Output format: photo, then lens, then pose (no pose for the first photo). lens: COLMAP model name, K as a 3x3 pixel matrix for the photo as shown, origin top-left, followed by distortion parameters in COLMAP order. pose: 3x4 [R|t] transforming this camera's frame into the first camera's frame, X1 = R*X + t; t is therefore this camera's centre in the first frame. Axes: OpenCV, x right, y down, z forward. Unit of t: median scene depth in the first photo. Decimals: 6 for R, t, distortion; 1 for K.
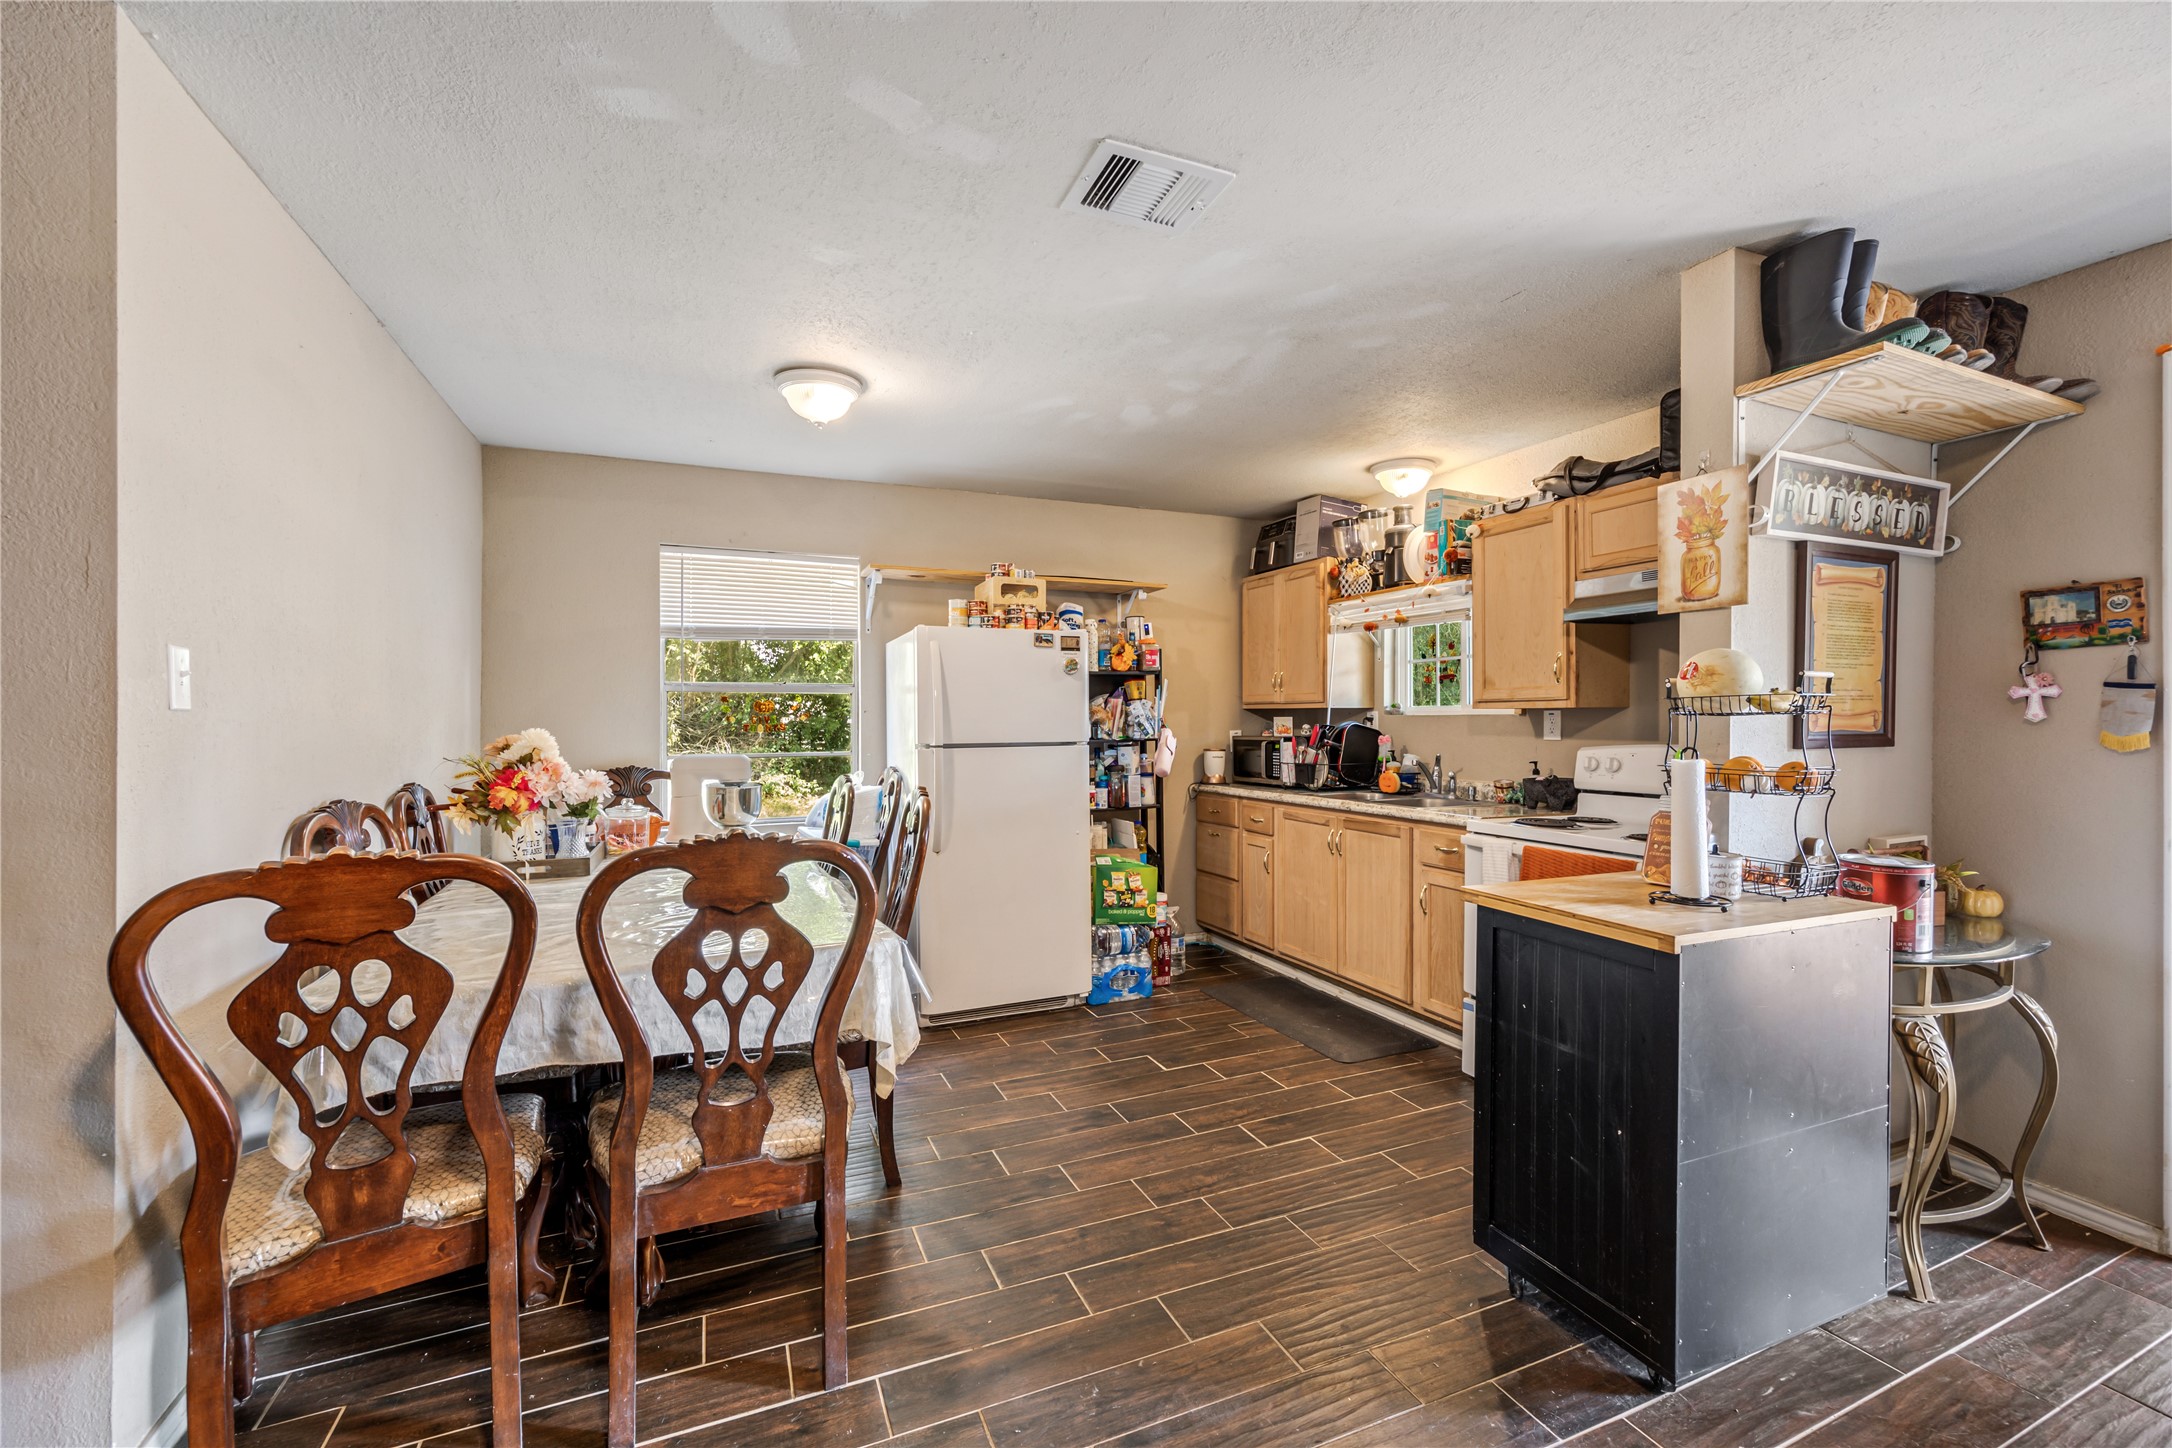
lens RADIAL K [[862.6, 0, 1086.0], [0, 862.6, 724.0], [0, 0, 1]] dist [-0.006206, 0.000047]
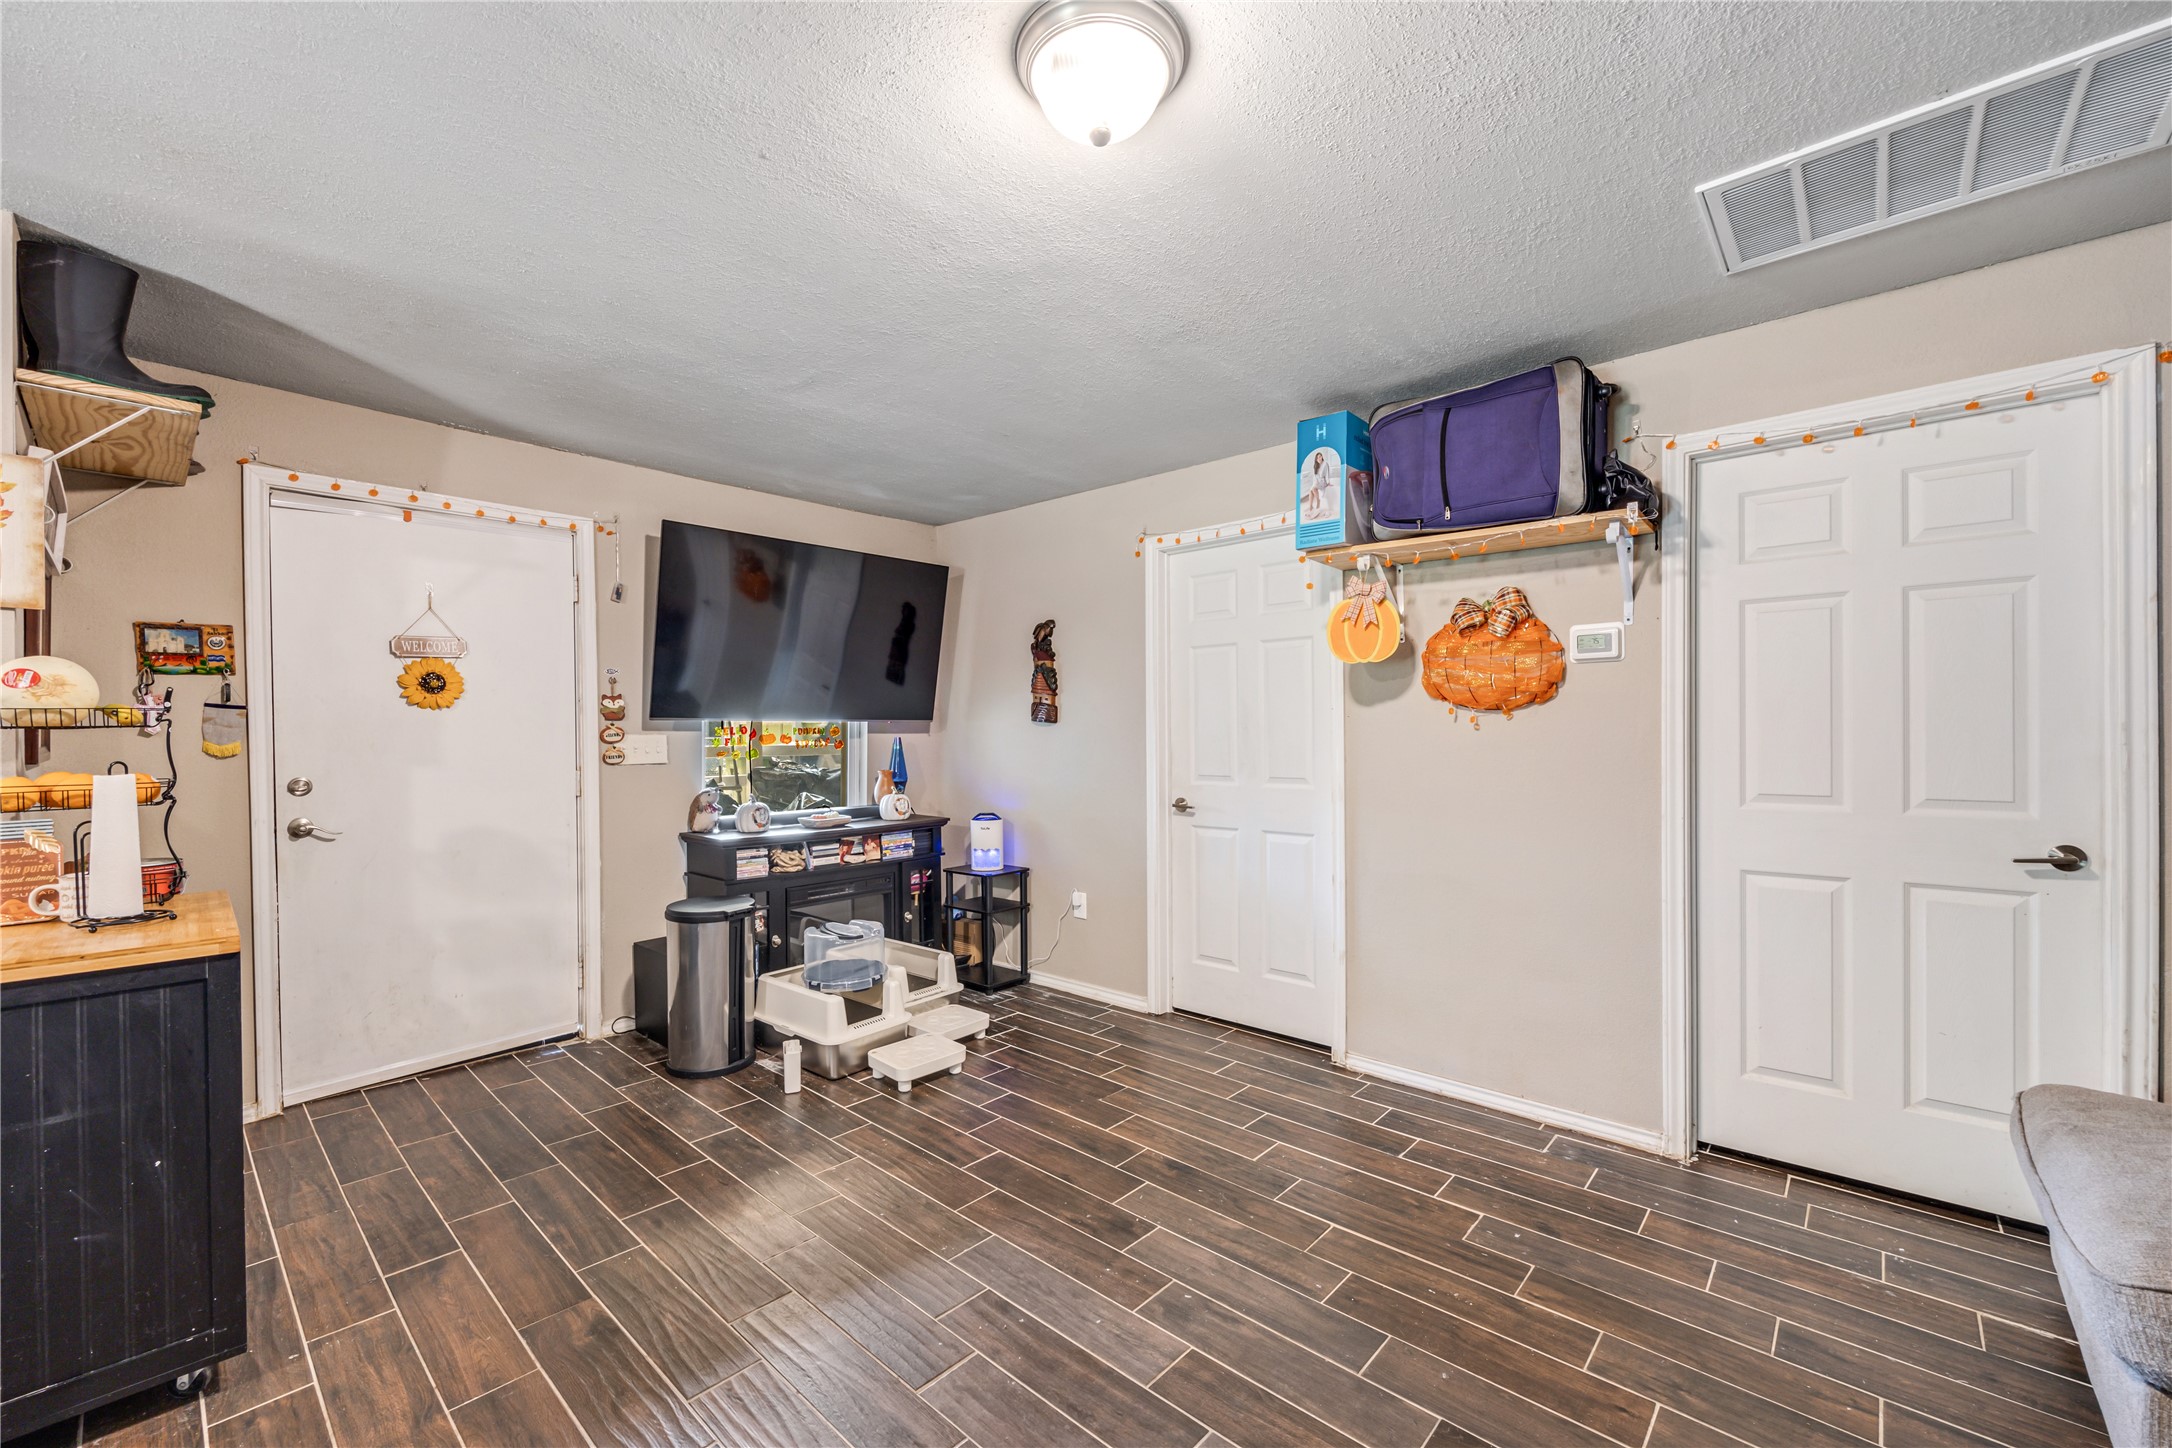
lens RADIAL K [[873.3, 0, 1073.0], [0, 873.3, 739.3], [0, 0, 1]] dist [-0.000025, 0.000031]
pose [[-0.411593, -0.009802, 0.911315, -0.527564], [0.009931, 0.999835, 0.015240, -0.002099], [-0.911314, 0.015323, -0.411427, 0.355354]]
